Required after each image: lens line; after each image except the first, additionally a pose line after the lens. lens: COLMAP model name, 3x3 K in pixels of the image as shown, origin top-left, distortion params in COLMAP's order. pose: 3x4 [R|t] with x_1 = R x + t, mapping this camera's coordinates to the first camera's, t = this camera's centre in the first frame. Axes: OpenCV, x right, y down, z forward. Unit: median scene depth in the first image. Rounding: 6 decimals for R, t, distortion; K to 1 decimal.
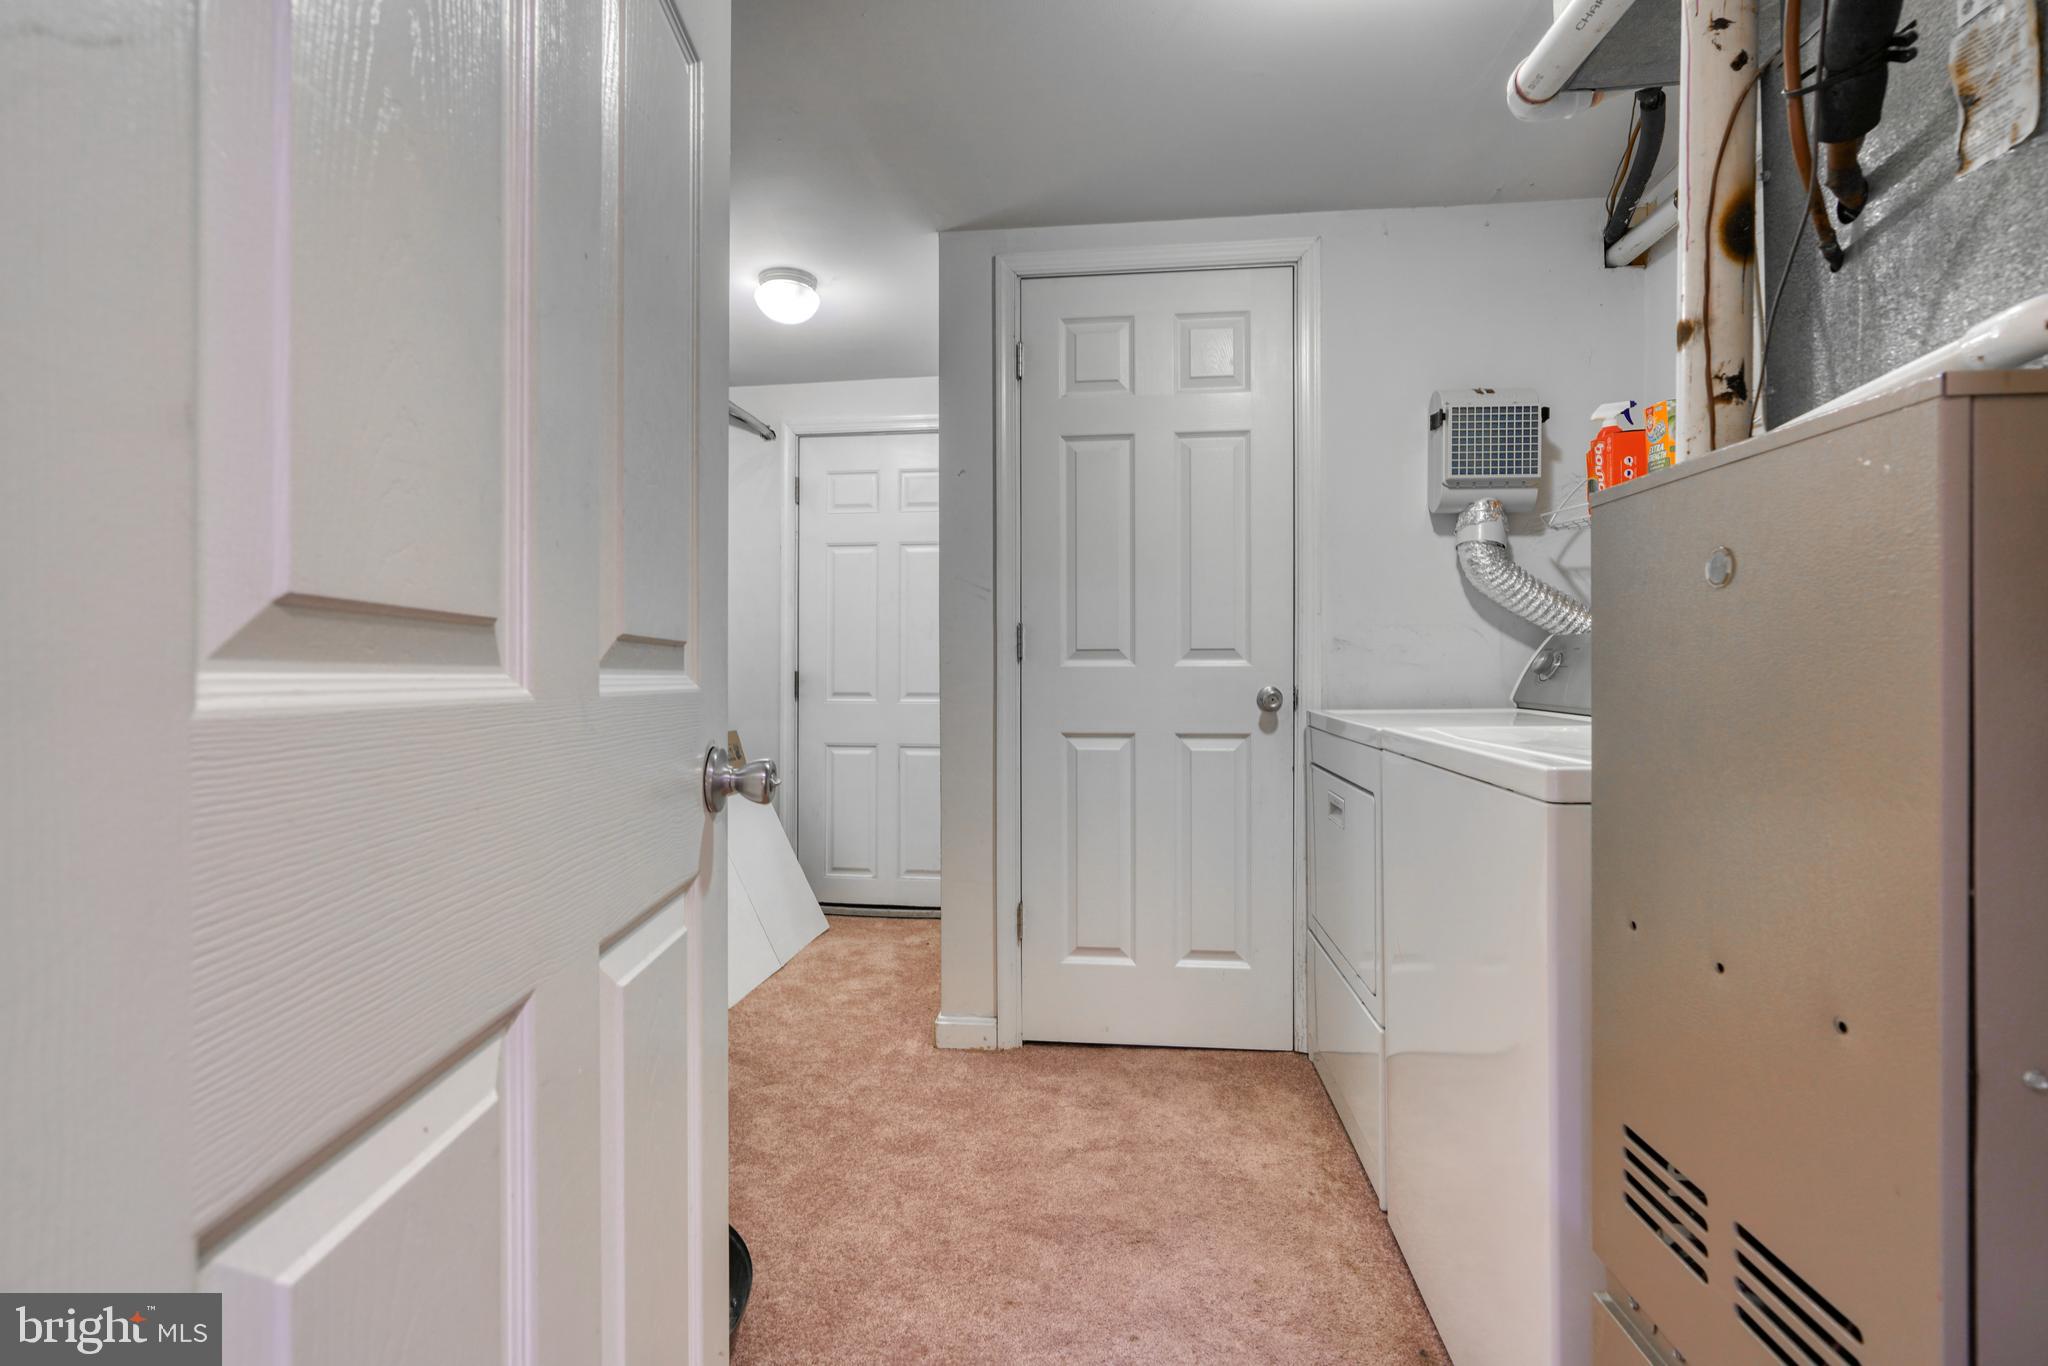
lens RADIAL K [[936.3, 0, 1026.6], [0, 936.3, 675.3], [0, 0, 1]] dist [-0.010373, 0.003560]
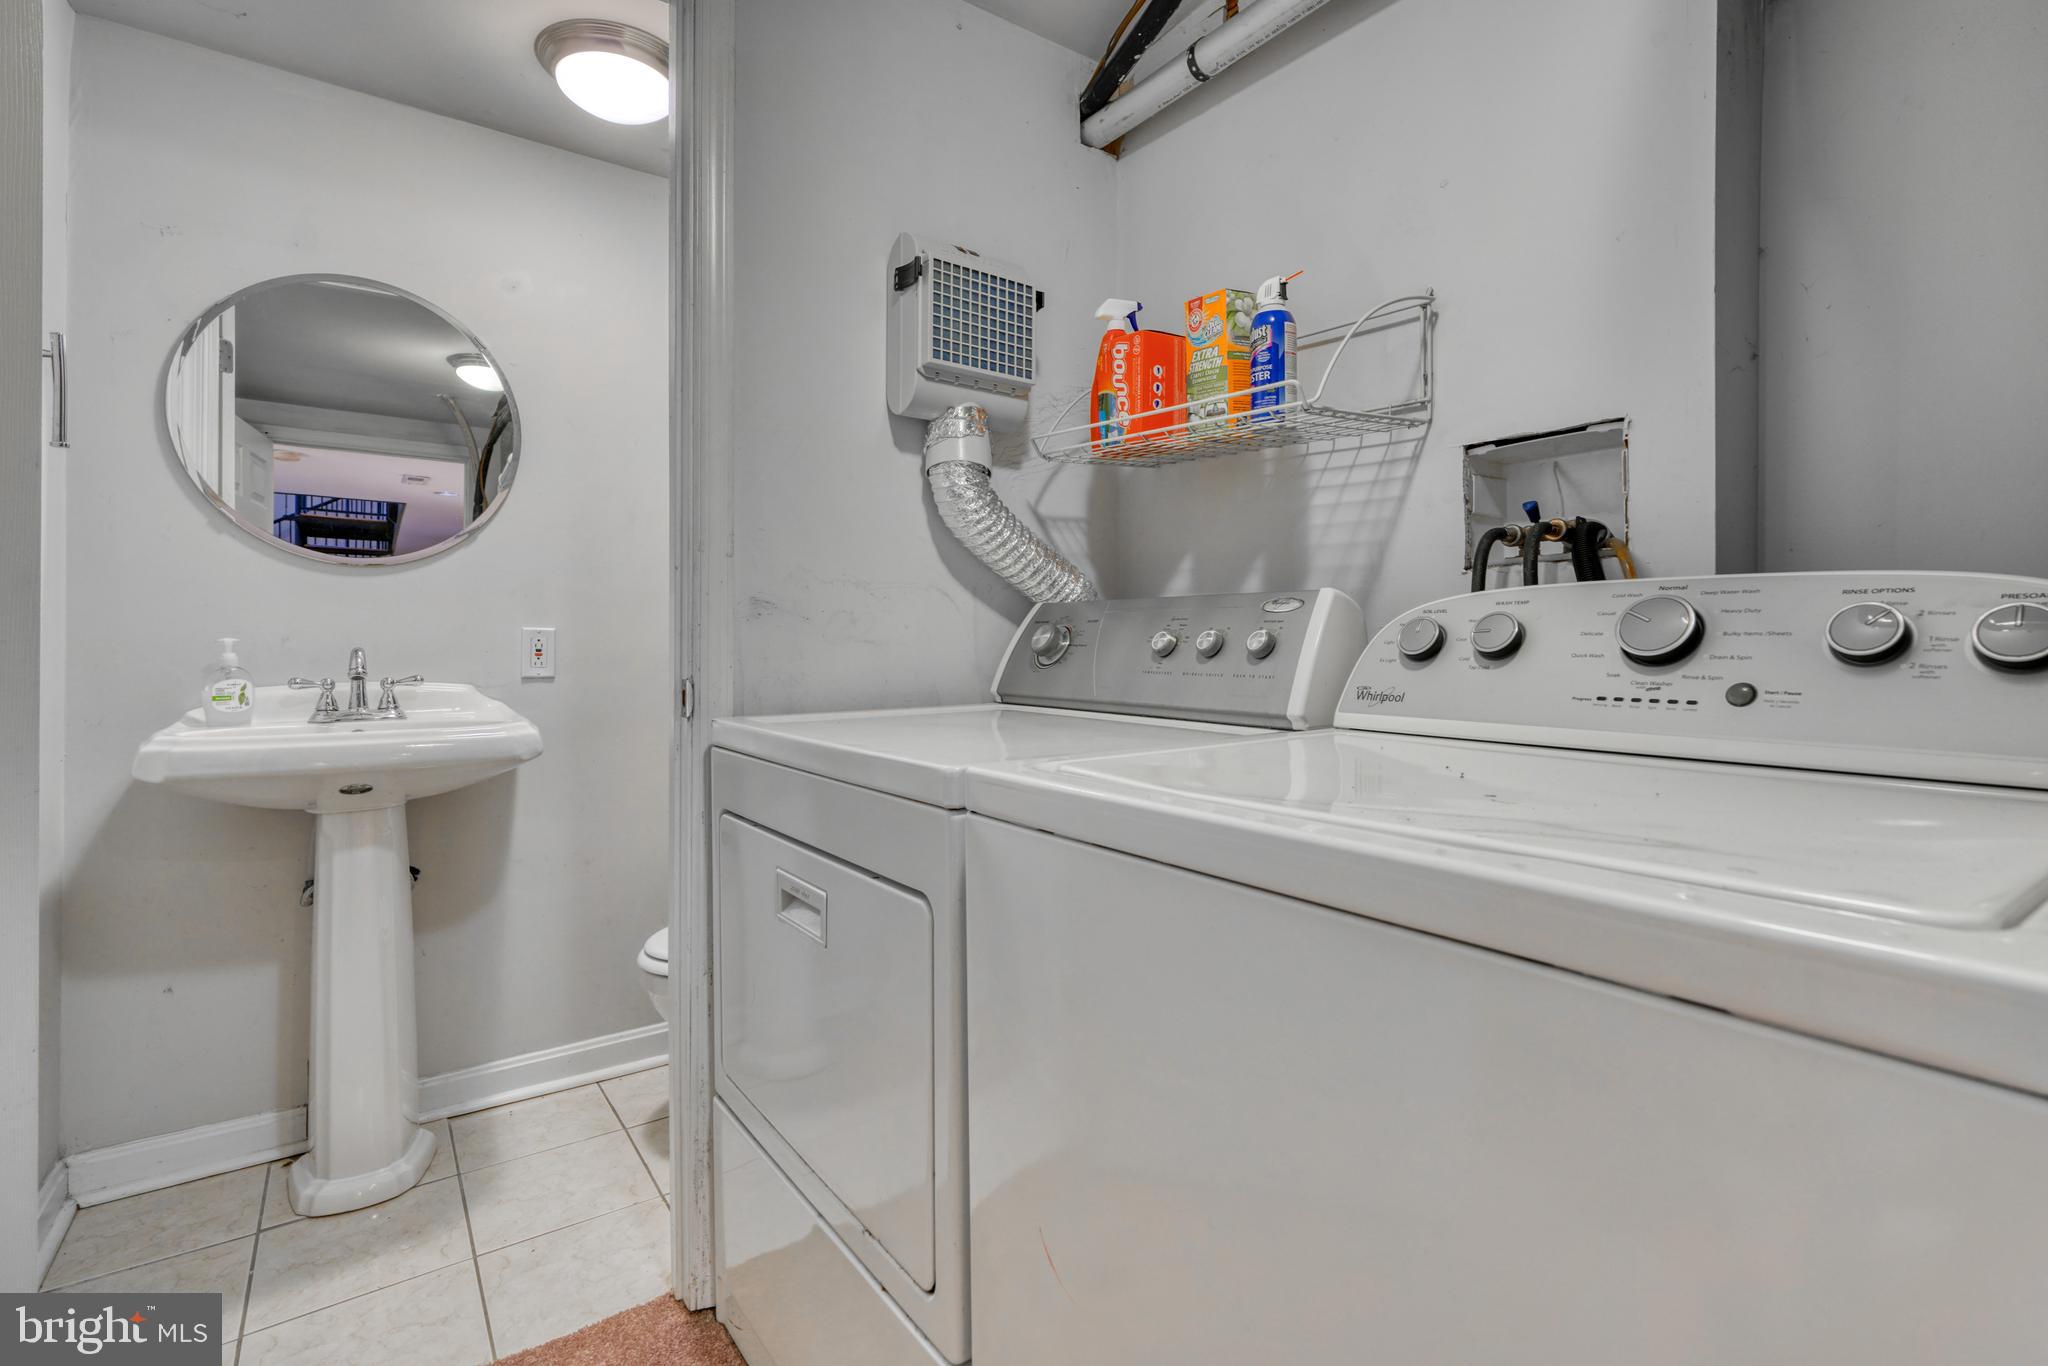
lens RADIAL K [[936.3, 0, 994.8], [0, 936.3, 644.9], [0, 0, 1]] dist [-0.010373, 0.003560]
pose [[0.757730, 0.012207, 0.652454, 0.055102], [-0.005175, 0.999906, -0.012697, -0.000957], [-0.652547, 0.006244, 0.757722, 0.463432]]
